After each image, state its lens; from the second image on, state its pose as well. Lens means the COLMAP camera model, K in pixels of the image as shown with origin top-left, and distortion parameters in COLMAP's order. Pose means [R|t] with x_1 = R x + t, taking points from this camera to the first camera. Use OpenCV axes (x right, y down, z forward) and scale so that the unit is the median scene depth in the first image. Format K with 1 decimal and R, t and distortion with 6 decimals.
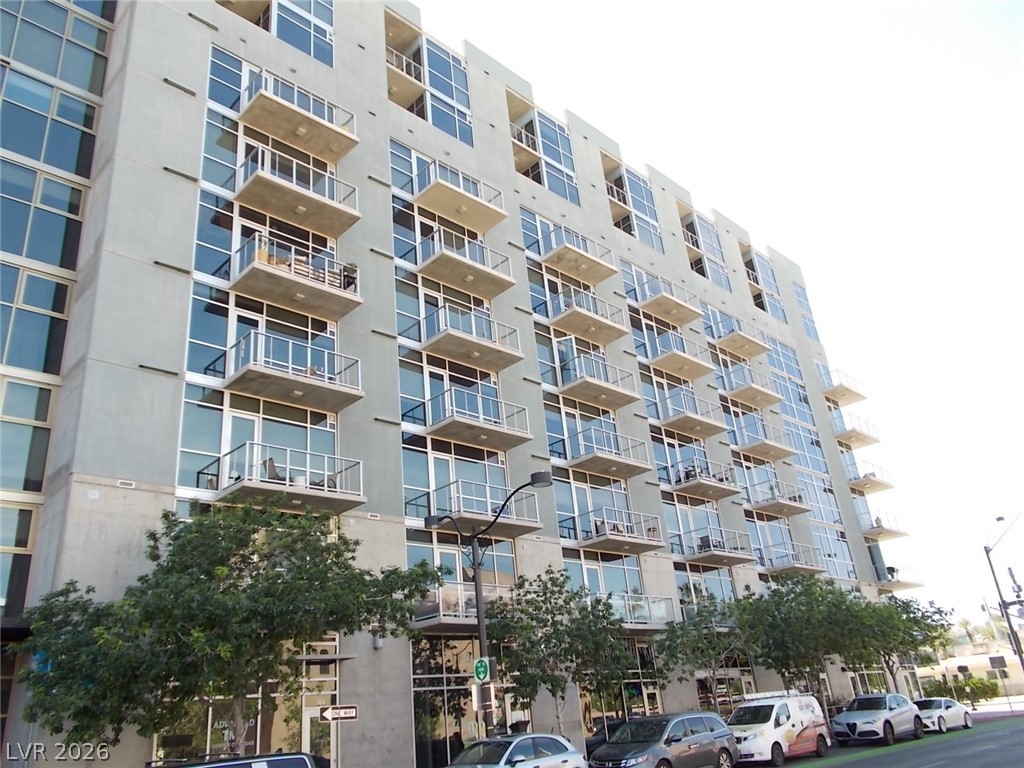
lens RADIAL K [[786.4, 0, 514.1], [0, 786.4, 378.6], [0, 0, 1]] dist [0.016217, -0.014069]
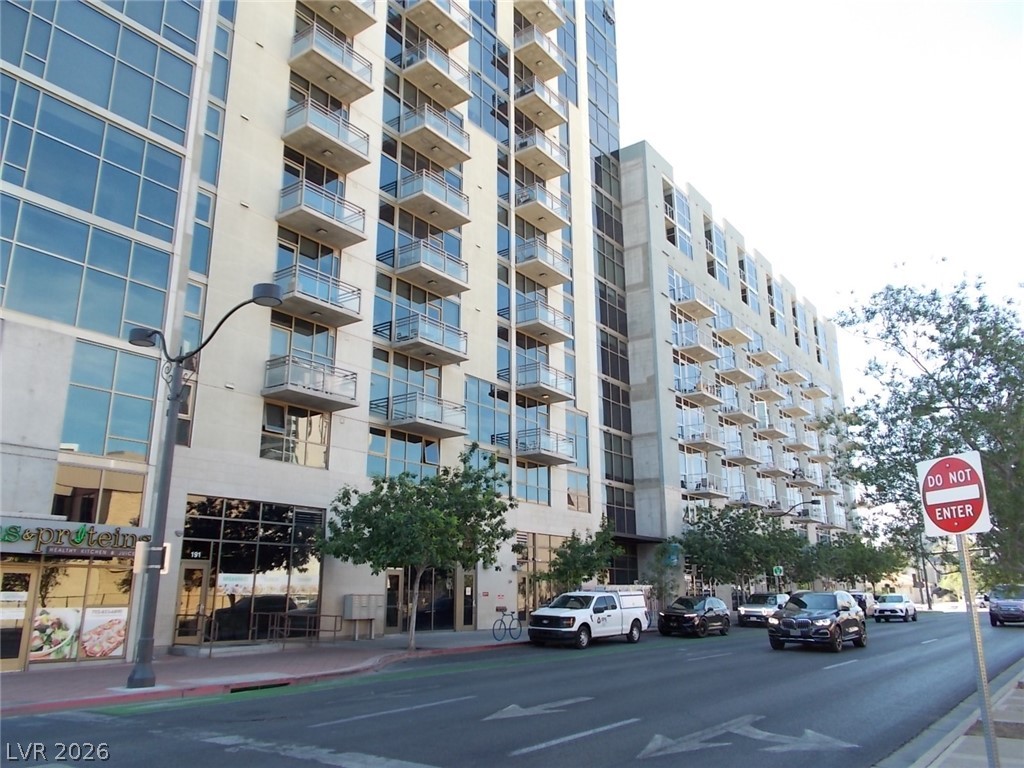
lens RADIAL K [[786.4, 0, 519.6], [0, 786.4, 380.9], [0, 0, 1]] dist [0.016217, -0.014069]
pose [[0.979008, 0.127021, 0.159401, -0.274613], [-0.147606, 0.981151, 0.124721, -0.083454], [-0.140554, -0.145631, 0.979304, -0.265705]]
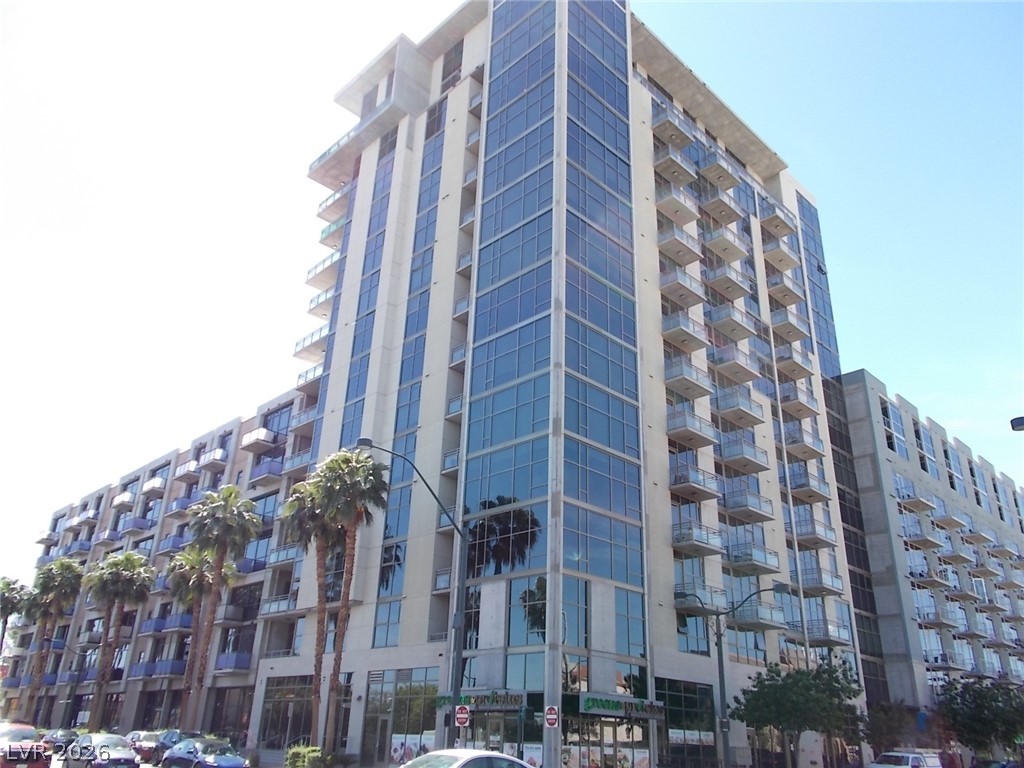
lens RADIAL K [[786.4, 0, 502.3], [0, 786.4, 389.4], [0, 0, 1]] dist [0.016217, -0.014069]
pose [[0.992266, 0.117020, -0.041405, -0.564115], [-0.117341, 0.993077, -0.005400, -0.197019], [0.040487, 0.010217, 0.999128, -0.595858]]
